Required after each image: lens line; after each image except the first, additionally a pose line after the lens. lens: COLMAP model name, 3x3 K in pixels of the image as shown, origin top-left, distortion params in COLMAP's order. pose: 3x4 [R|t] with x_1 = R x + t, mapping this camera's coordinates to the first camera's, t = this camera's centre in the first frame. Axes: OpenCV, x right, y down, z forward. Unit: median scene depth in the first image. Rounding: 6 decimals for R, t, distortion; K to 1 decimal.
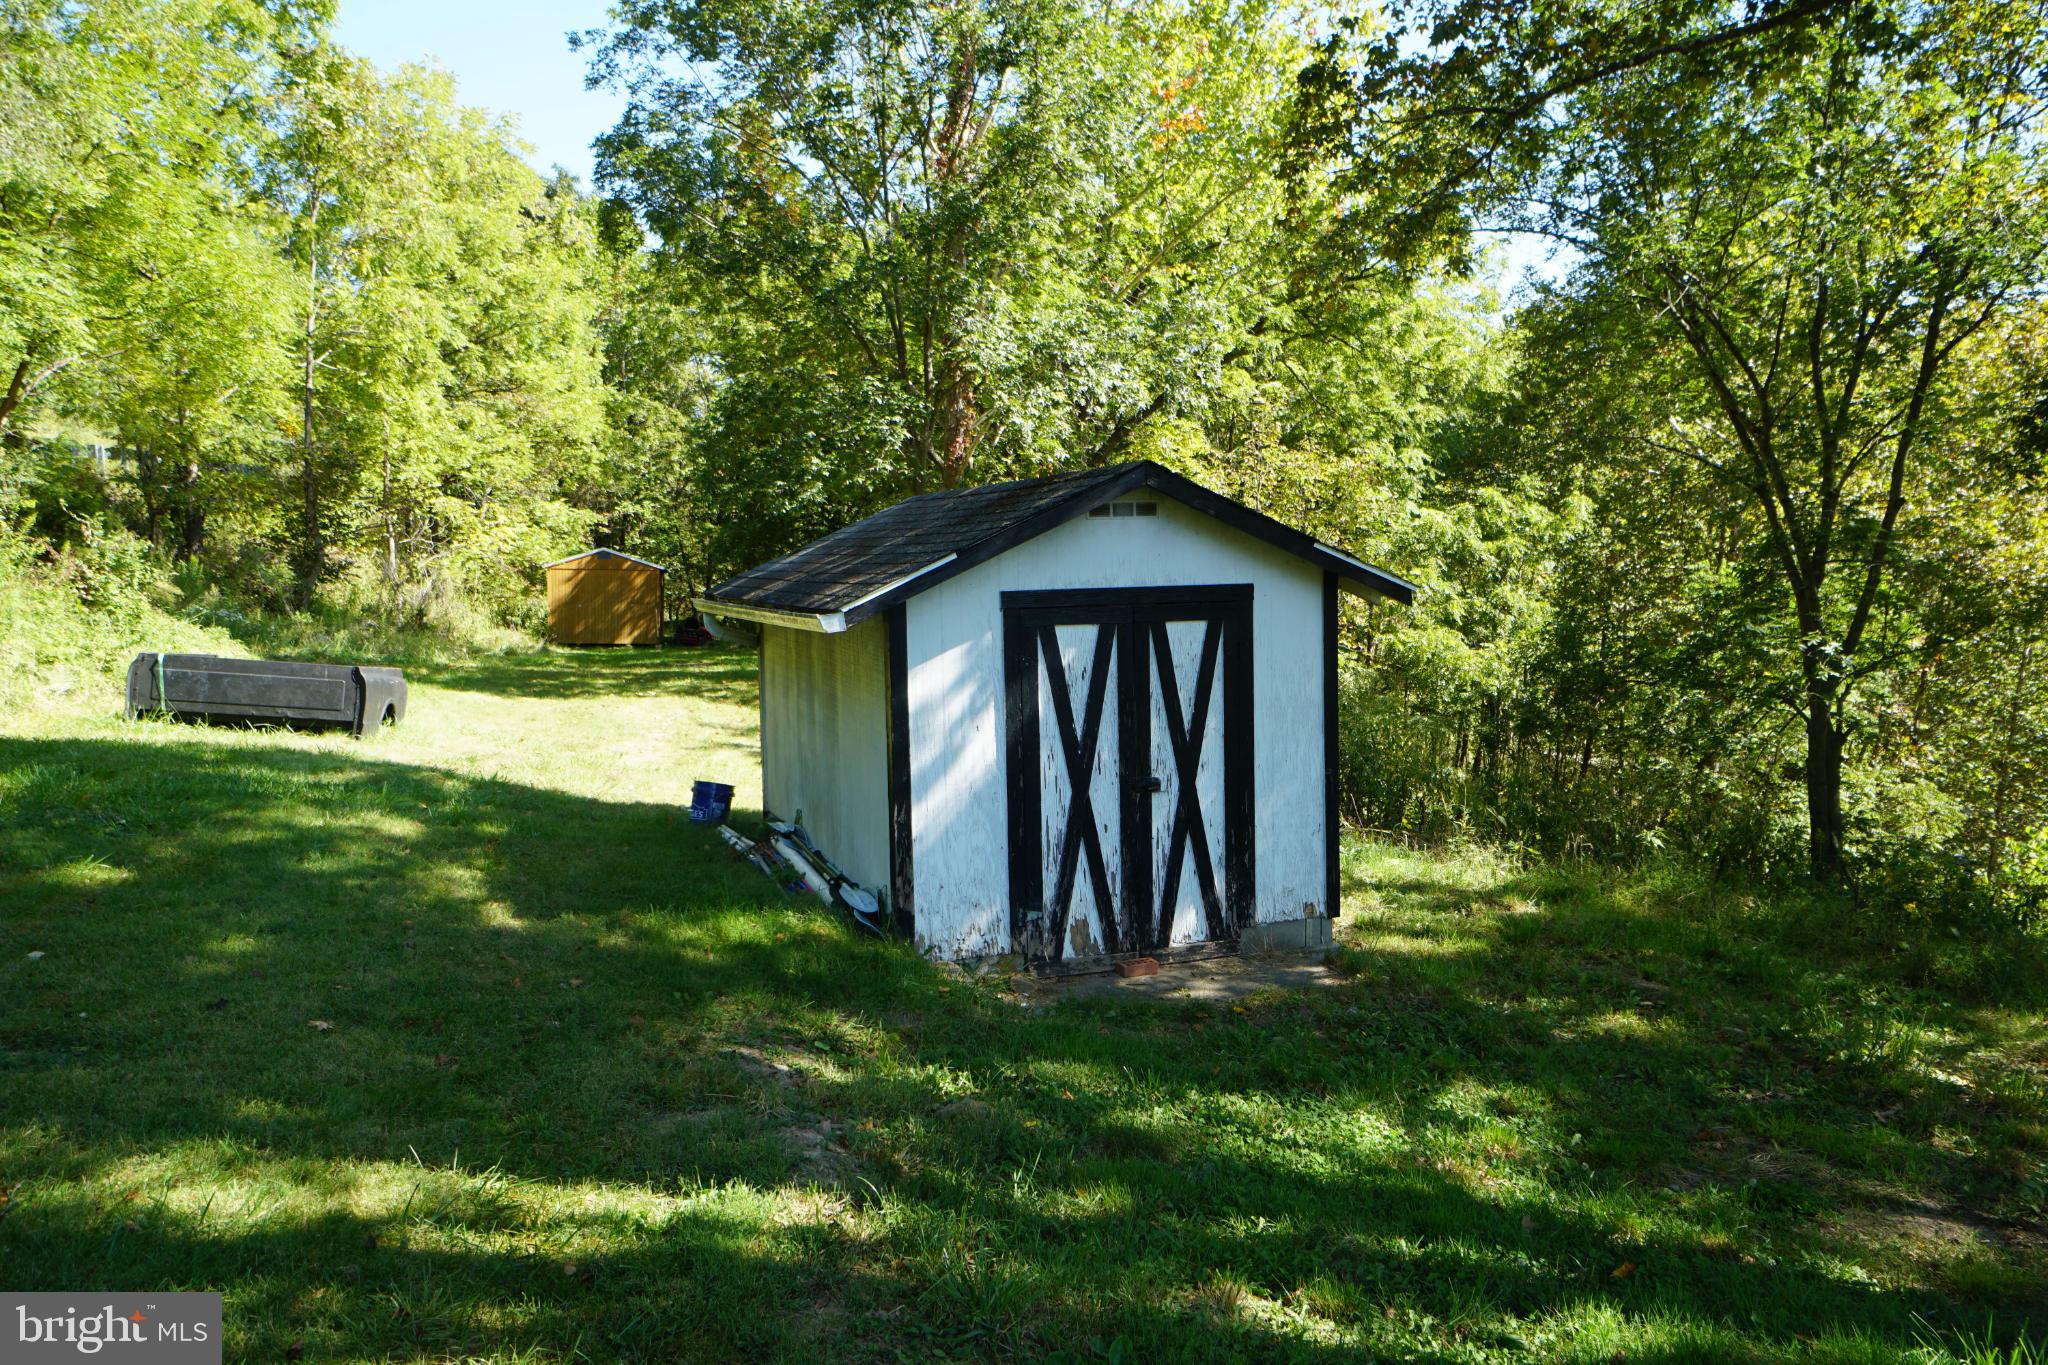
lens RADIAL K [[1513.9, 0, 1027.1], [0, 1513.9, 683.5], [0, 0, 1]] dist [0.026534, 0.014836]
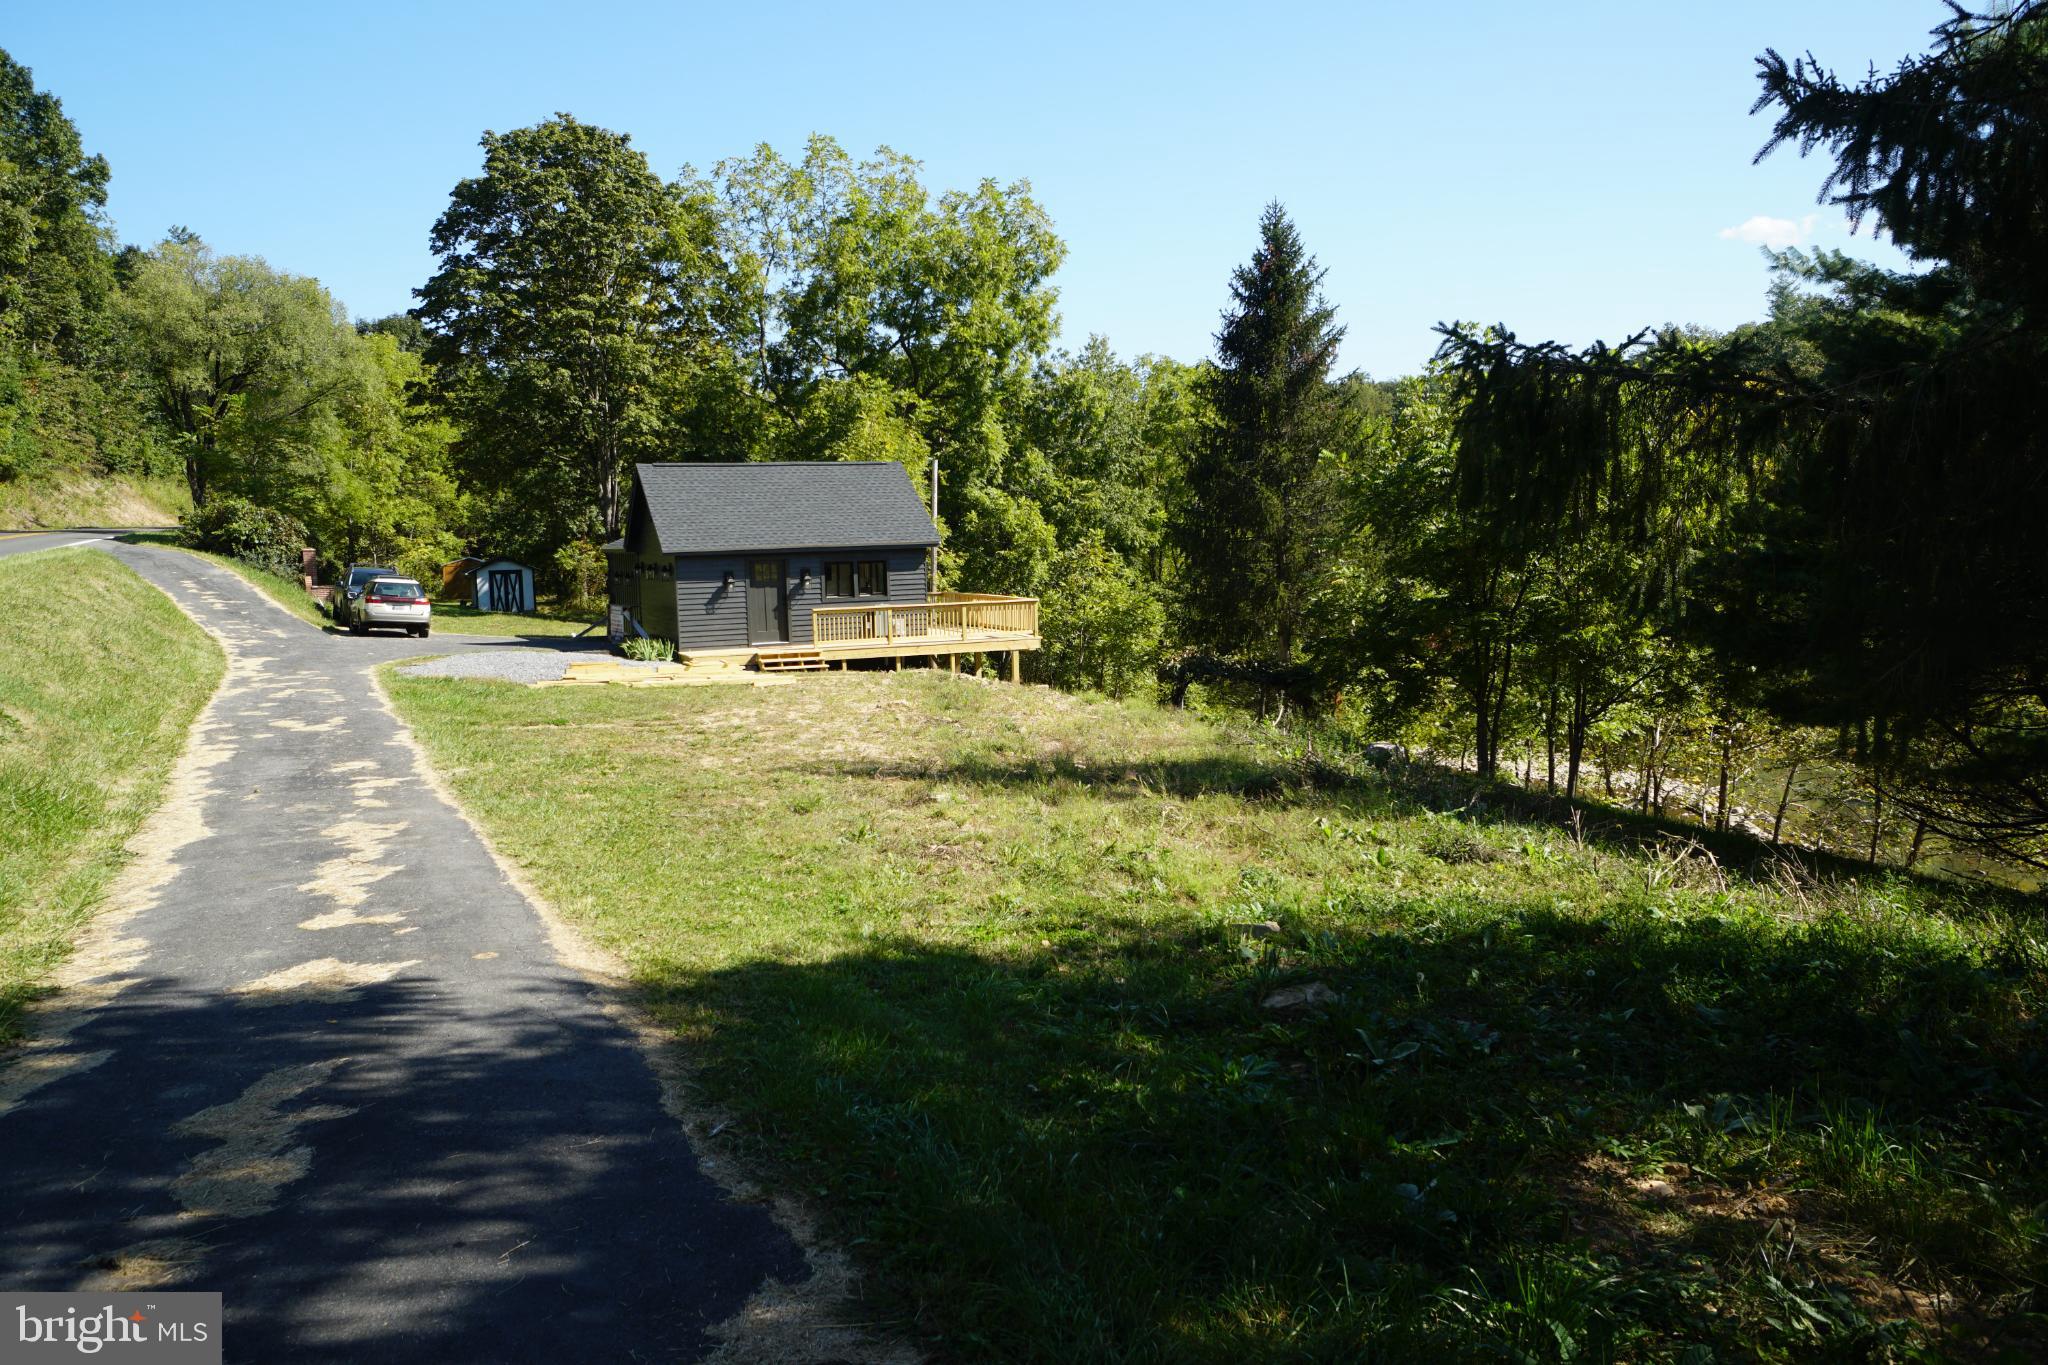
lens RADIAL K [[1513.9, 0, 1027.7], [0, 1513.9, 681.6], [0, 0, 1]] dist [0.026534, 0.014836]
pose [[0.998562, -0.011156, 0.052433, 0.401185], [0.010954, 0.999932, 0.004121, 0.088514], [-0.052476, -0.003541, 0.998616, -1.211170]]
